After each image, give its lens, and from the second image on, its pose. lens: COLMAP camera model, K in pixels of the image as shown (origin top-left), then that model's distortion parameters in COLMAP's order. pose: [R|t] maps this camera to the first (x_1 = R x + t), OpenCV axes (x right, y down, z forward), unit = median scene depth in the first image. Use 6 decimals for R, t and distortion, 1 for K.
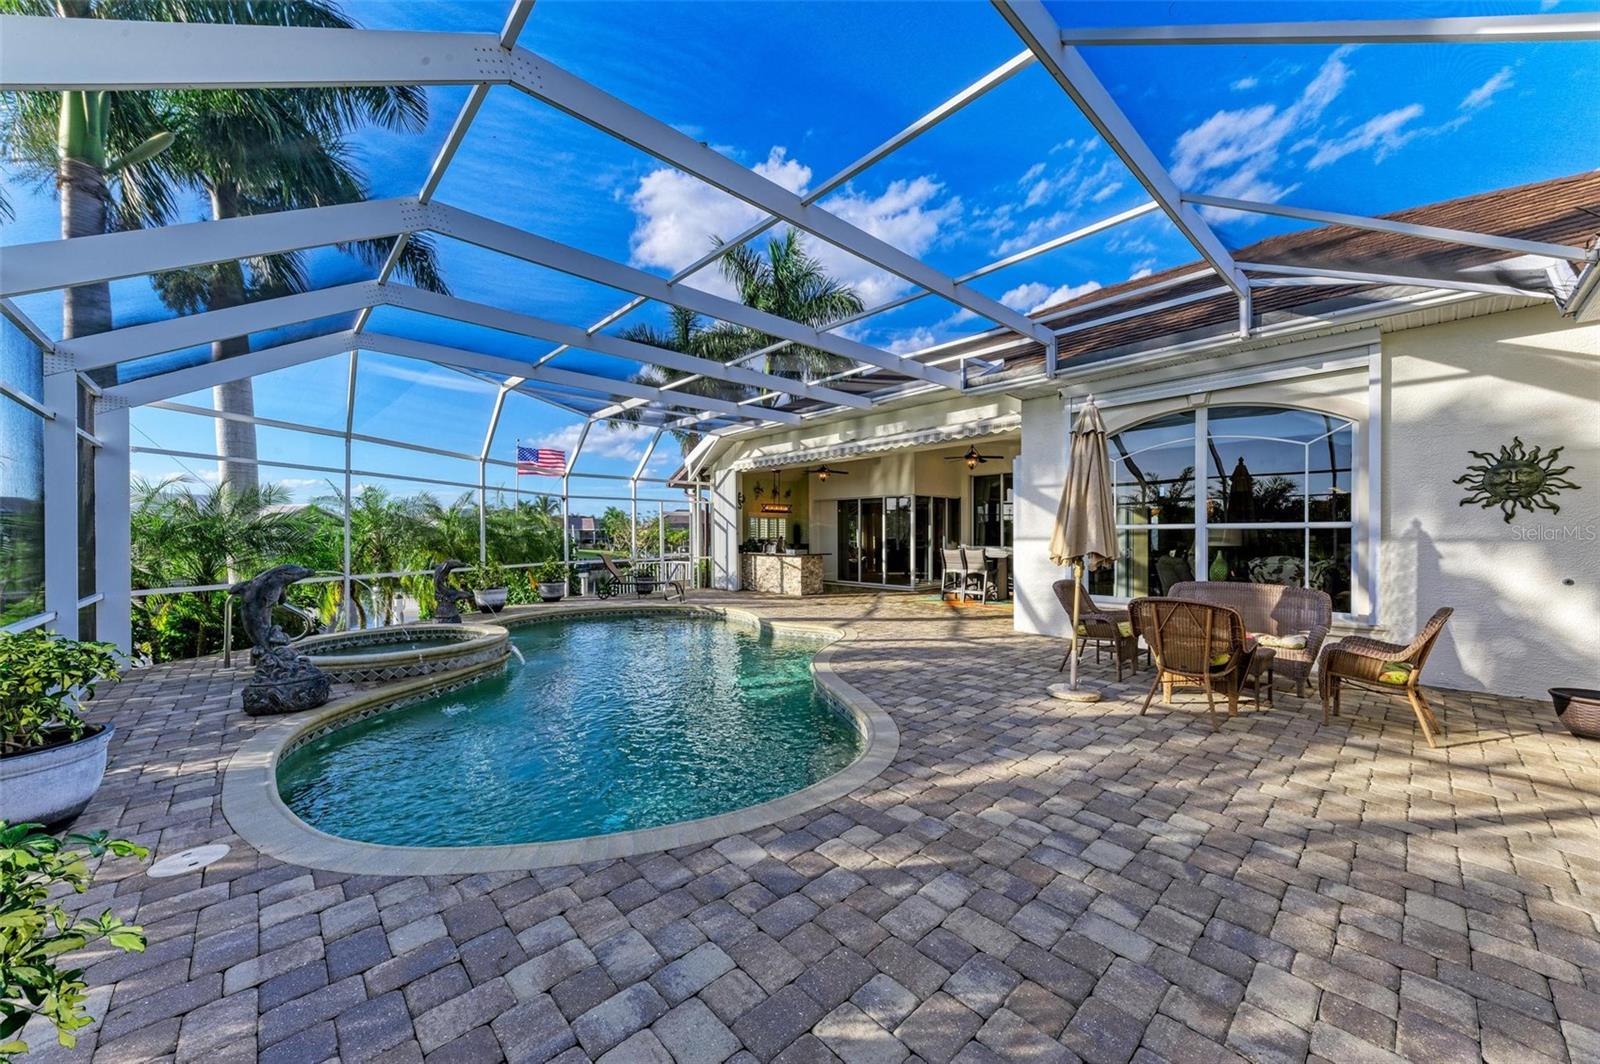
lens RADIAL K [[579.1, 0, 800.0], [0, 579.1, 532.0], [0, 0, 1]] dist [-0.000052, -0.000102]
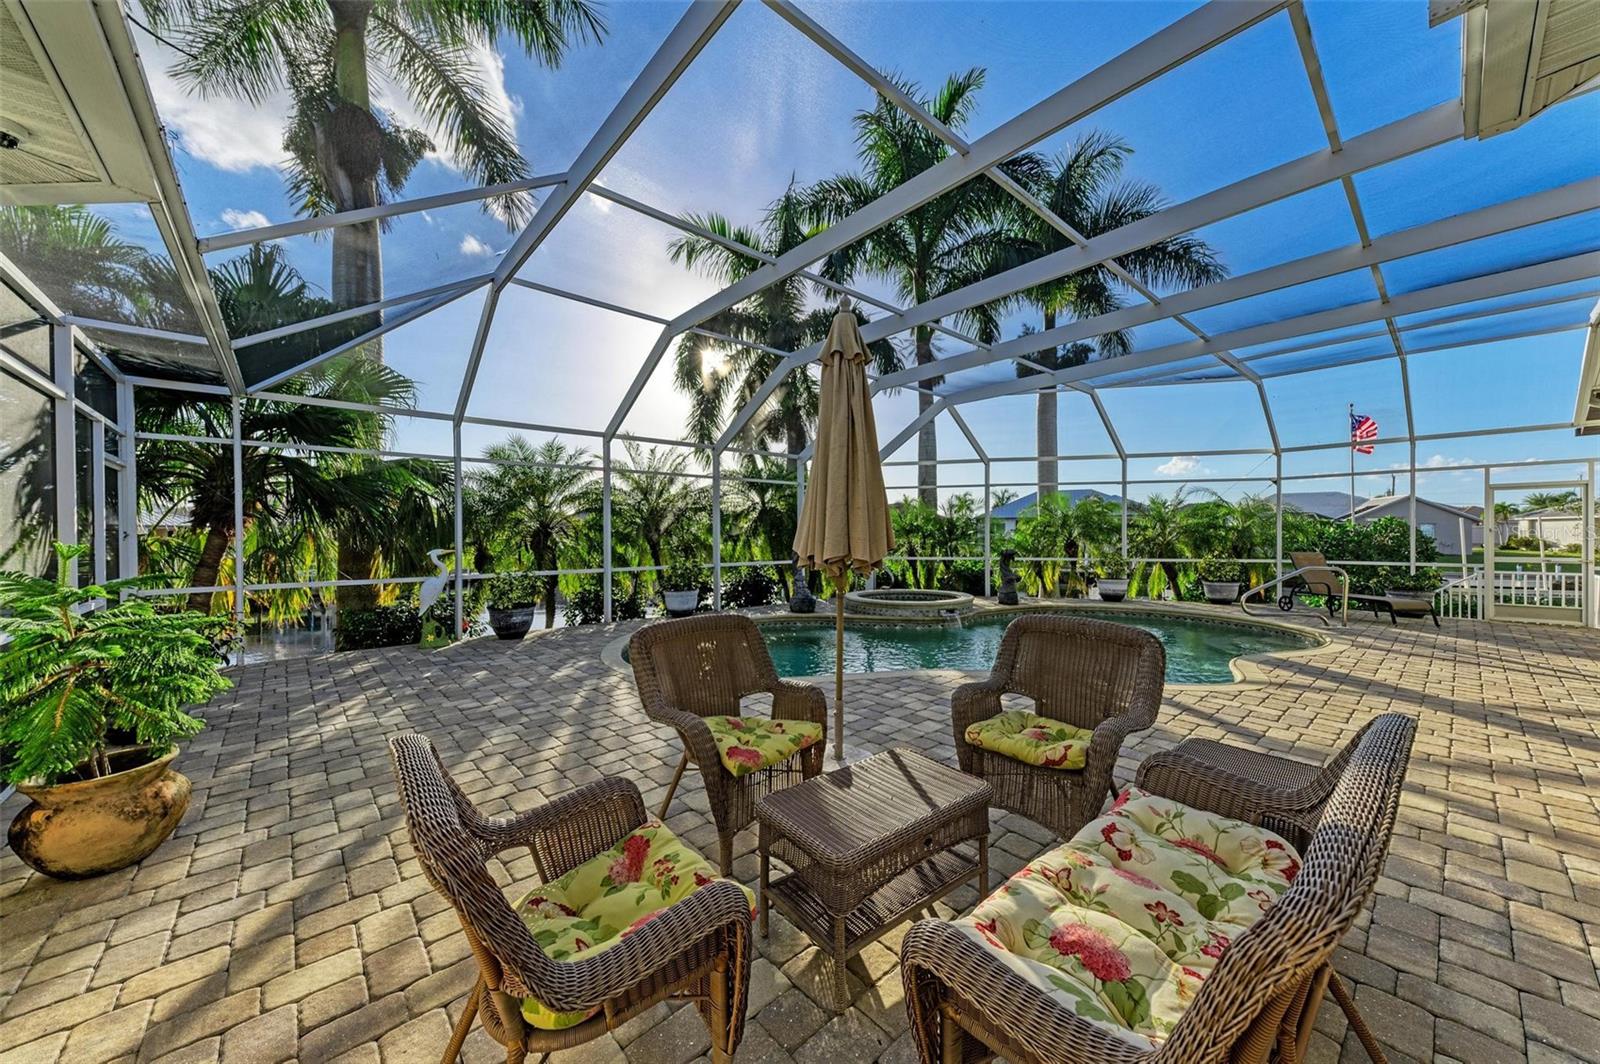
lens RADIAL K [[579.1, 0, 800.0], [0, 579.1, 532.0], [0, 0, 1]] dist [-0.000052, -0.000102]
pose [[-0.030297, -0.001696, -0.999539, 1.329928], [0.008404, 0.999963, -0.001951, 0.021597], [0.999506, -0.008459, -0.030282, 1.155805]]
